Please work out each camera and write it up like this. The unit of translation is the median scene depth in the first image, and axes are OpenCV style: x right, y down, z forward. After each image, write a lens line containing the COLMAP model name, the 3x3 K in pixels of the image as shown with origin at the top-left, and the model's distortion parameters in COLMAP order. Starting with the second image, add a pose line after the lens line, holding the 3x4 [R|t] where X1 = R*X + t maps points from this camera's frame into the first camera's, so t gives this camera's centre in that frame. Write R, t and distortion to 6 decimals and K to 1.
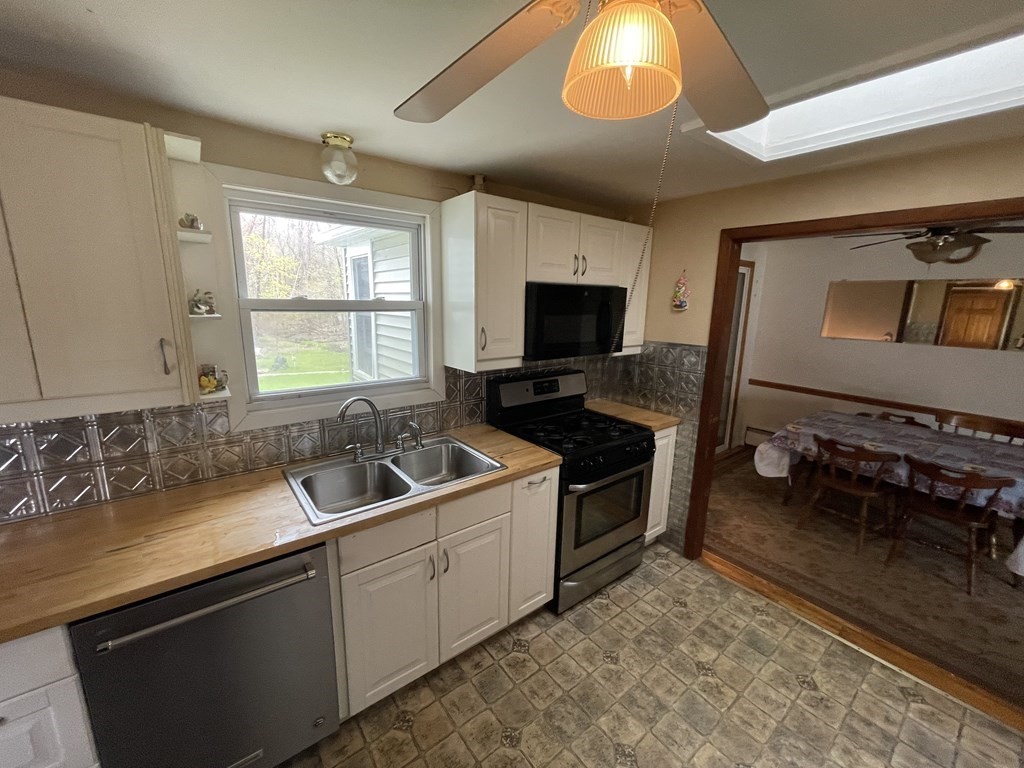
lens RADIAL K [[413.8, 0, 508.2], [0, 413.8, 384.2], [0, 0, 1]] dist [0.002174, 0.000286]
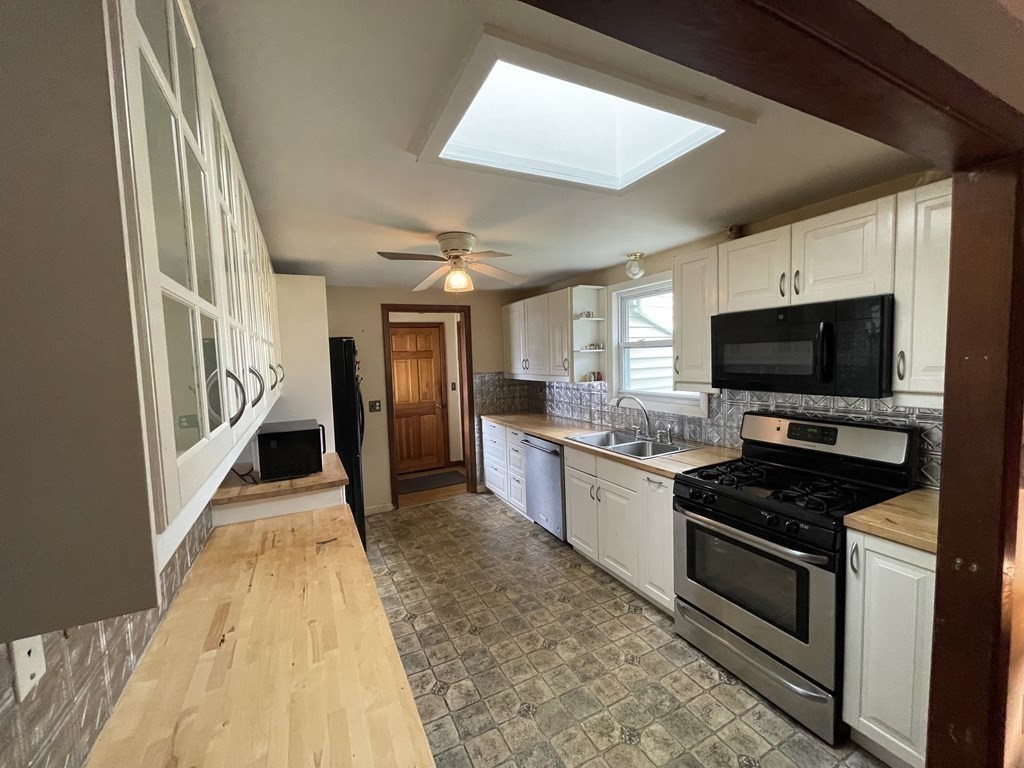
lens RADIAL K [[413.8, 0, 508.2], [0, 413.8, 384.2], [0, 0, 1]] dist [0.002174, 0.000286]
pose [[-0.196301, 0.054555, -0.979025, 1.255196], [-0.168191, 0.981780, 0.088432, -0.074294], [0.966011, 0.182023, -0.183548, 0.721273]]
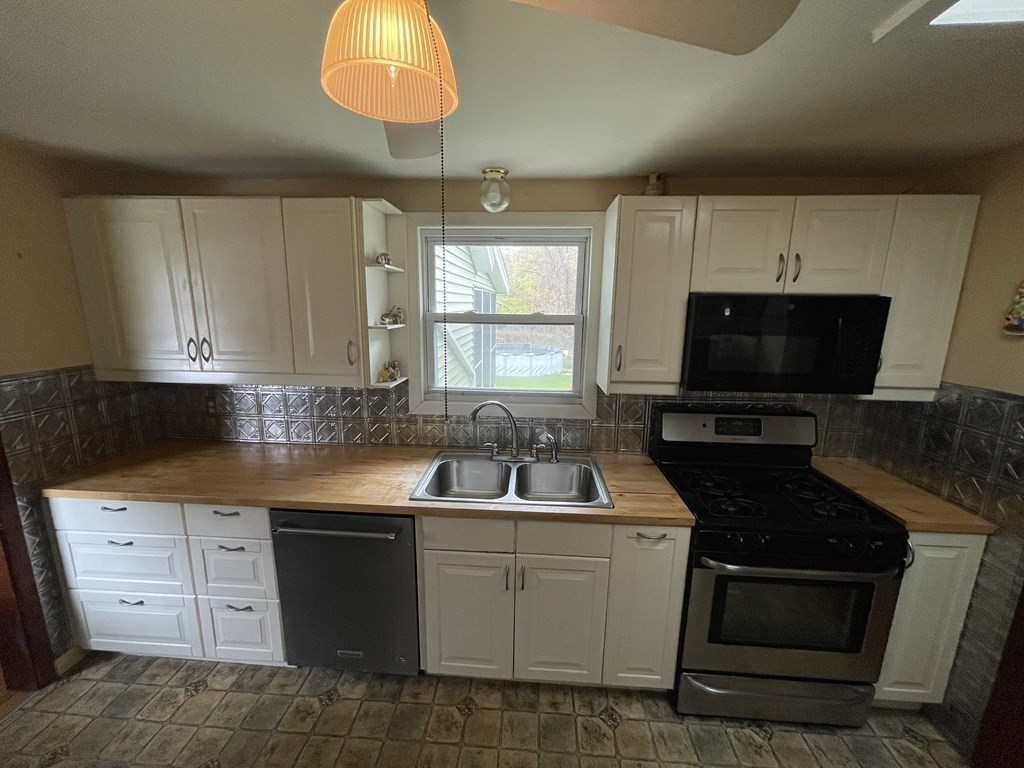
lens RADIAL K [[409.6, 0, 508.1], [0, 409.6, 384.9], [0, 0, 1]] dist [-0.001245, -0.000107]
pose [[0.748117, 0.121300, -0.652386, 0.333330], [-0.133348, 0.990576, 0.031265, -0.046712], [0.650031, 0.063605, 0.757241, 0.172412]]
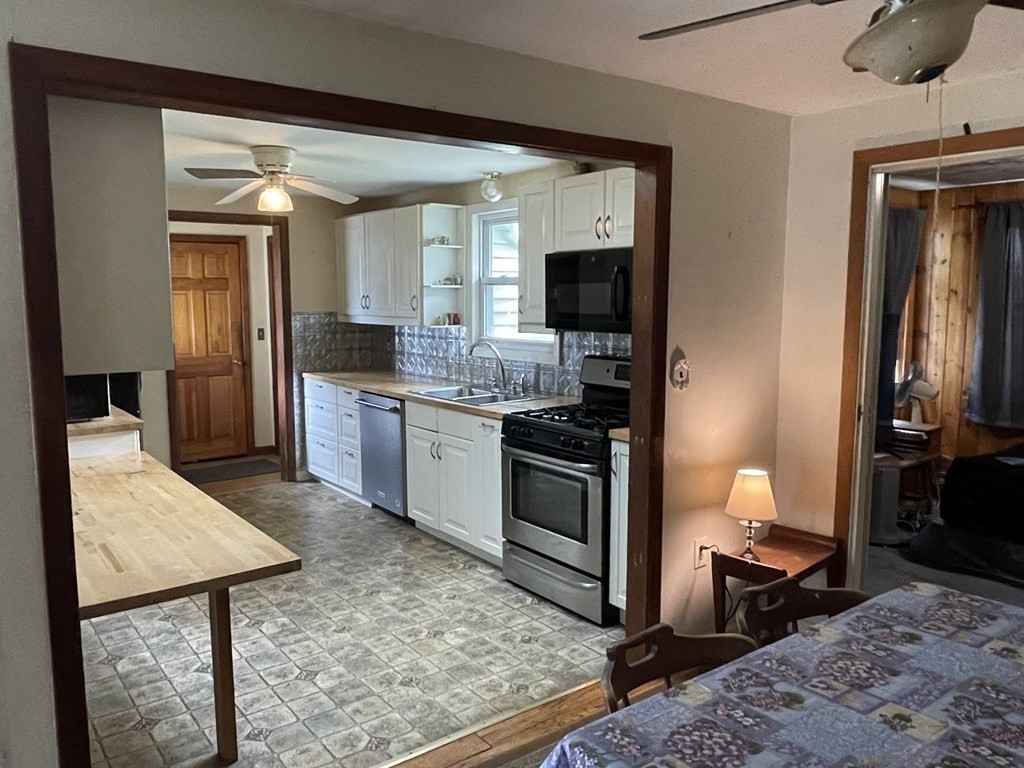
lens RADIAL K [[778.0, 0, 505.9], [0, 778.0, 382.9], [0, 0, 1]] dist [0.011796, -0.000781]
pose [[-0.014931, 0.095733, -0.995295, 2.090718], [-0.200963, 0.974807, 0.096777, -0.094998], [0.979485, 0.201462, 0.004684, 0.963014]]
